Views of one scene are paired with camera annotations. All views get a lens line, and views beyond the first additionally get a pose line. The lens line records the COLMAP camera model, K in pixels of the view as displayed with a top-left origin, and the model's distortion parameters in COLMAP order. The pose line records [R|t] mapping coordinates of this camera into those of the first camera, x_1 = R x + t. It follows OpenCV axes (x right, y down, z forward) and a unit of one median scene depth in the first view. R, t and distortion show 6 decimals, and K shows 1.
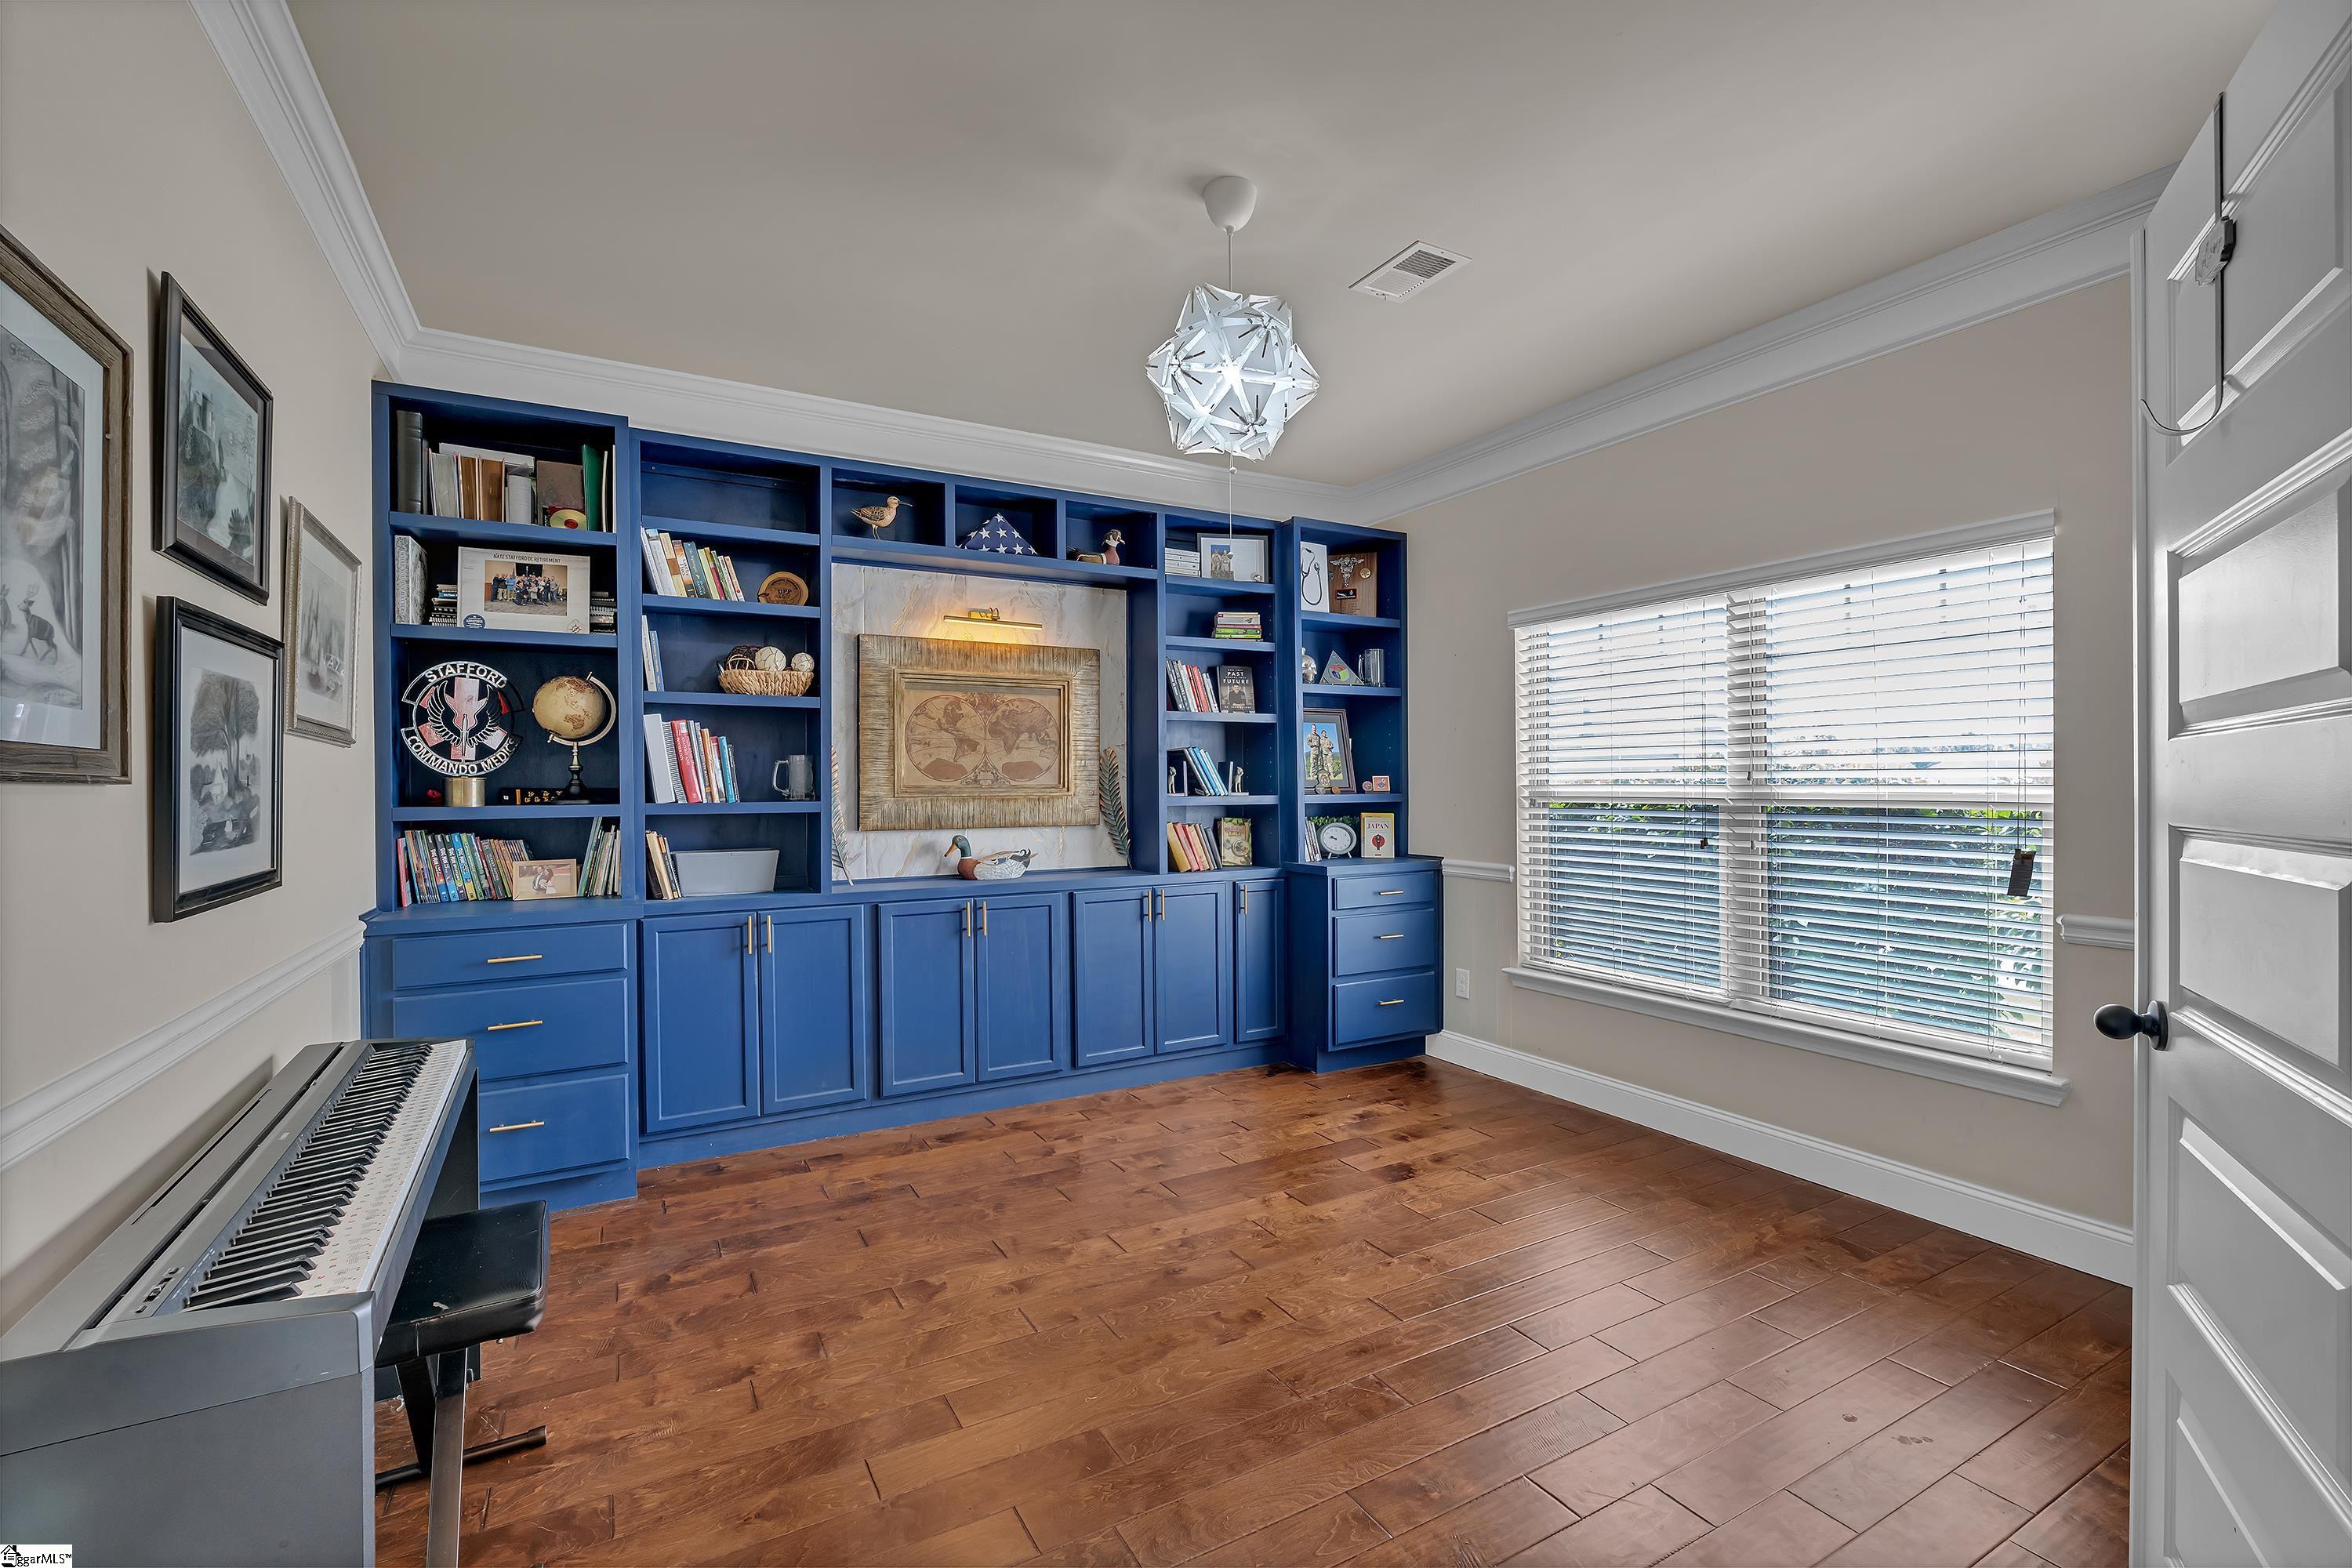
lens RADIAL K [[1016.1, 0, 1177.0], [0, 1016.1, 789.5], [0, 0, 1]] dist [-0.008978, 0.000945]
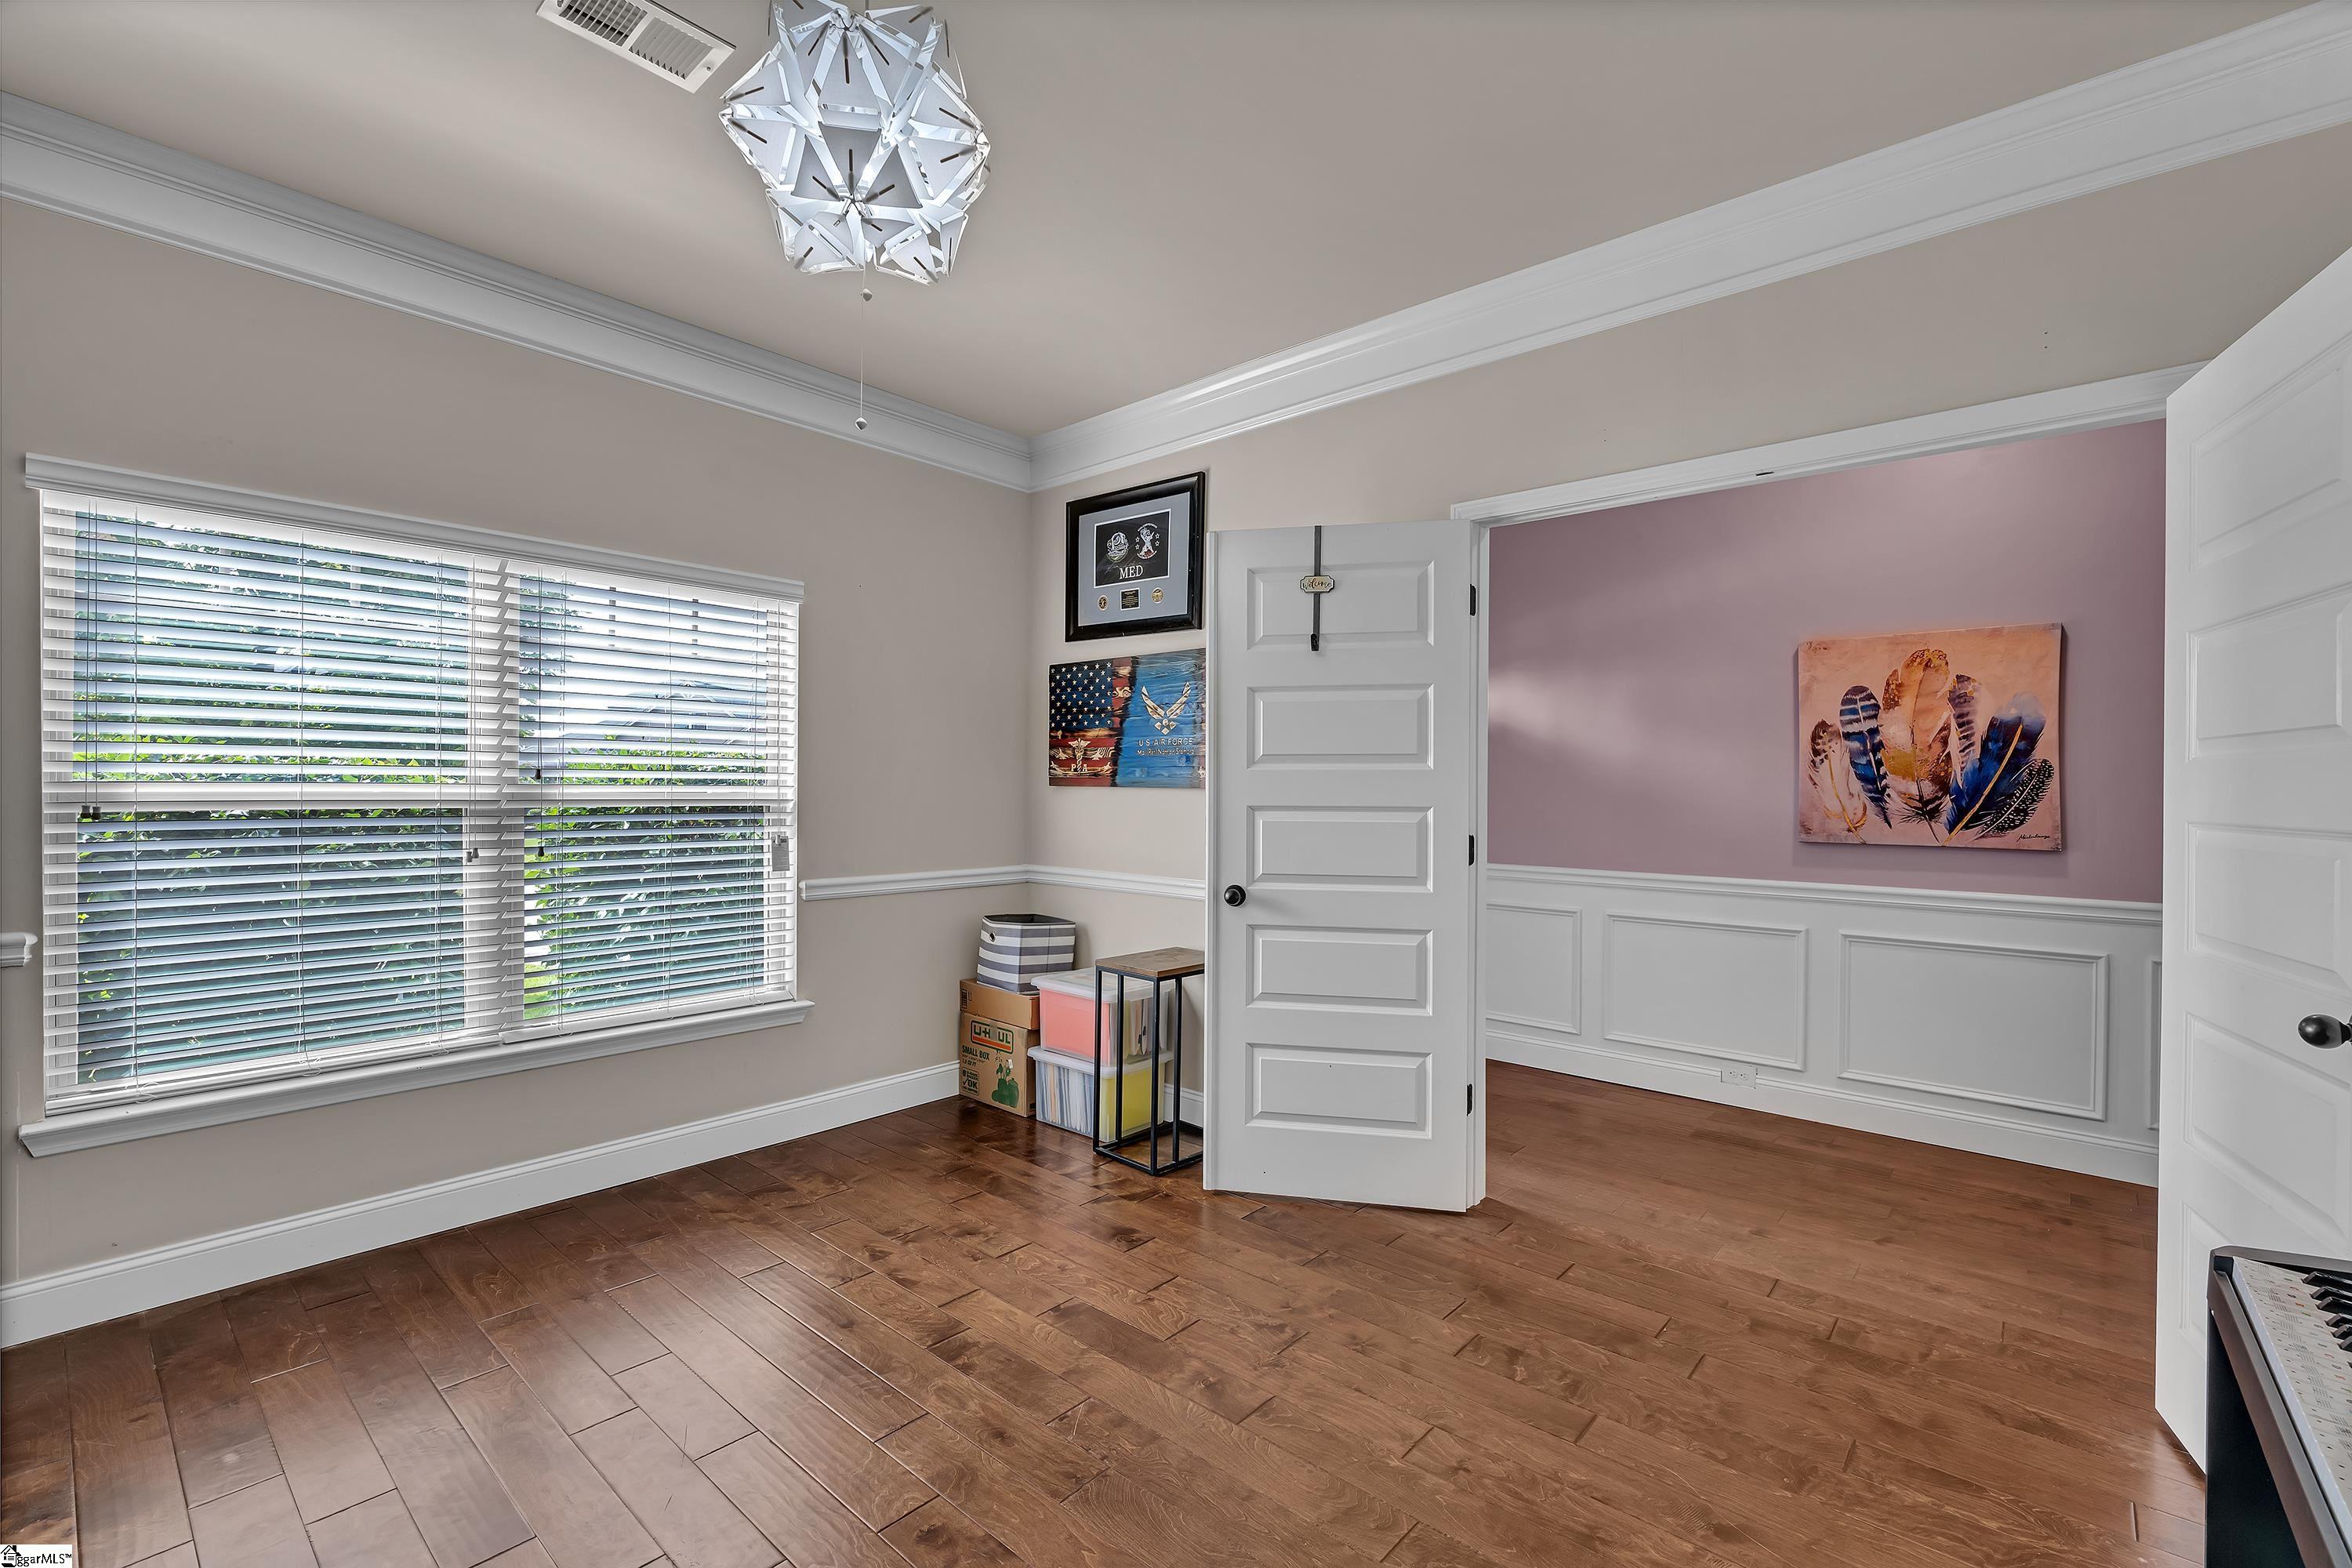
lens RADIAL K [[1016.1, 0, 1177.0], [0, 1016.1, 789.5], [0, 0, 1]] dist [-0.008978, 0.000945]
pose [[-0.327006, -0.002423, 0.945019, -0.455214], [-0.001176, 0.999997, 0.002157, -0.002227], [-0.945022, -0.000406, -0.327008, 0.754287]]
